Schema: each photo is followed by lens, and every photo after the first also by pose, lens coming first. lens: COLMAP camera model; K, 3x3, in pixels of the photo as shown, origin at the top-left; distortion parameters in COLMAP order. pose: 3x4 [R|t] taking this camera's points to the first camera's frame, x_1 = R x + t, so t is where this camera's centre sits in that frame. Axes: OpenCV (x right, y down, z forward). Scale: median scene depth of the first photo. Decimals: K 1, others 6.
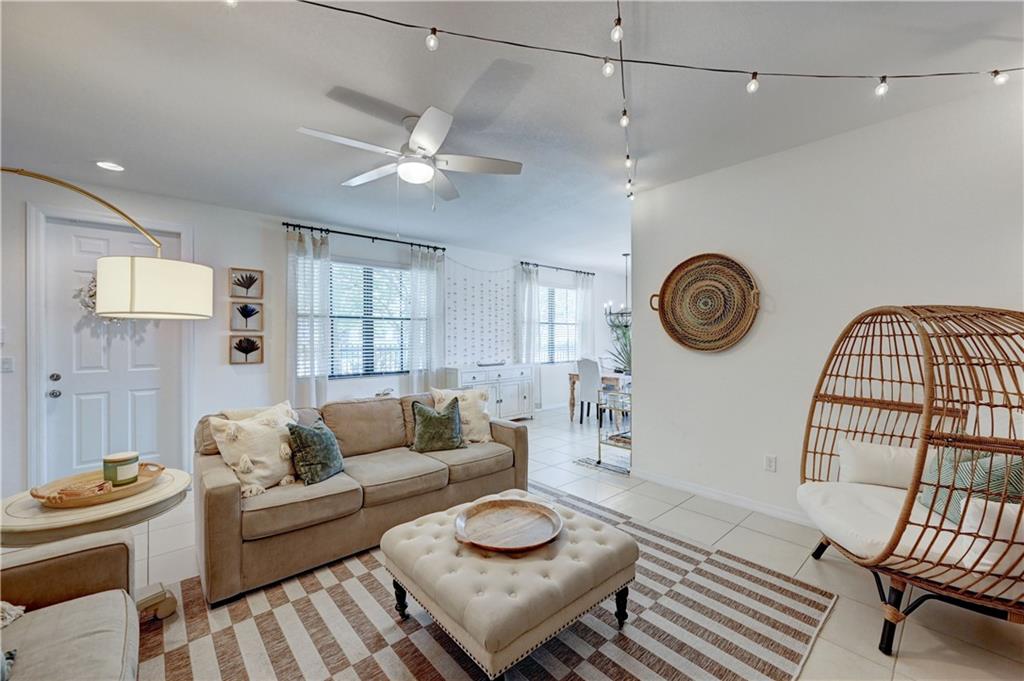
lens RADIAL K [[407.6, 0, 518.0], [0, 407.6, 337.9], [0, 0, 1]] dist [-0.000581, 0.000063]
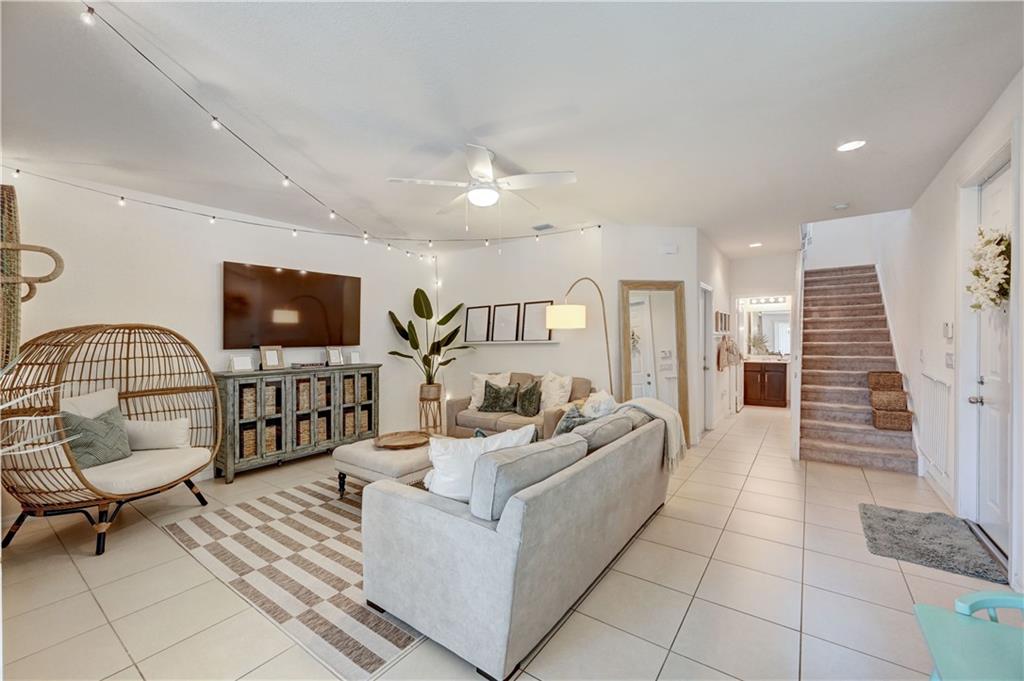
lens RADIAL K [[407.5, 0, 508.0], [0, 407.5, 353.4], [0, 0, 1]] dist [0.000542, 0.000114]
pose [[-0.978083, 0.023131, -0.206928, -0.063704], [0.015402, 0.999125, 0.038883, -0.001921], [0.207646, 0.034844, -0.977583, 1.598265]]
